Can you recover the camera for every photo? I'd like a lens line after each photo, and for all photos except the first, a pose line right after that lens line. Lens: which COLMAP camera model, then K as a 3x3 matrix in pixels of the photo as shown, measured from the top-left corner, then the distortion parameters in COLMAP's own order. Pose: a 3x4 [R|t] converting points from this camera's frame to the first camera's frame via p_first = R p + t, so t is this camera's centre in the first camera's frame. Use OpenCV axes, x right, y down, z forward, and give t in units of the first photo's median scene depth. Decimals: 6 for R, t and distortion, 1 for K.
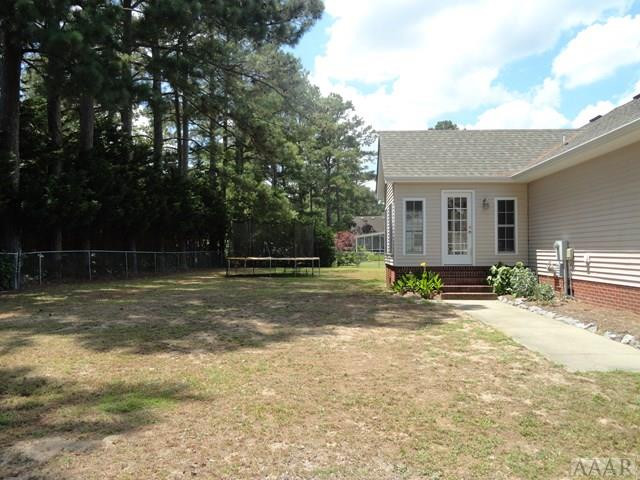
lens RADIAL K [[518.9, 0, 320.2], [0, 518.9, 241.6], [0, 0, 1]] dist [0.008094, 0.003704]
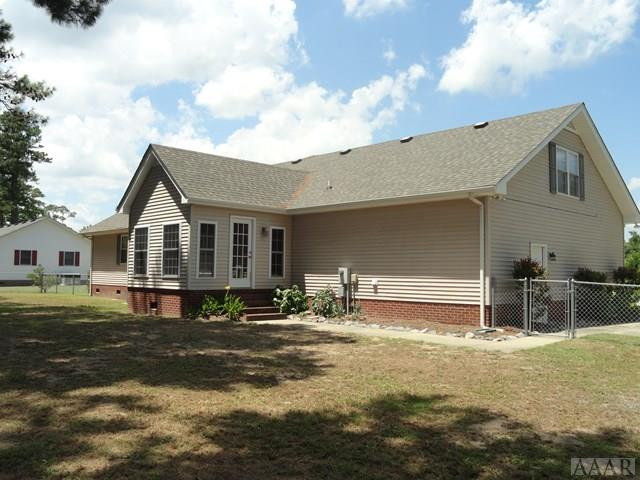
lens RADIAL K [[599.1, 0, 320.0], [0, 599.1, 239.9], [0, 0, 1]] dist [-0.012622, 0.000000]
pose [[0.695289, 0.052231, 0.716830, -0.520361], [-0.026299, 0.998537, -0.047248, 0.001029], [-0.718249, 0.014000, 0.695645, 0.048591]]
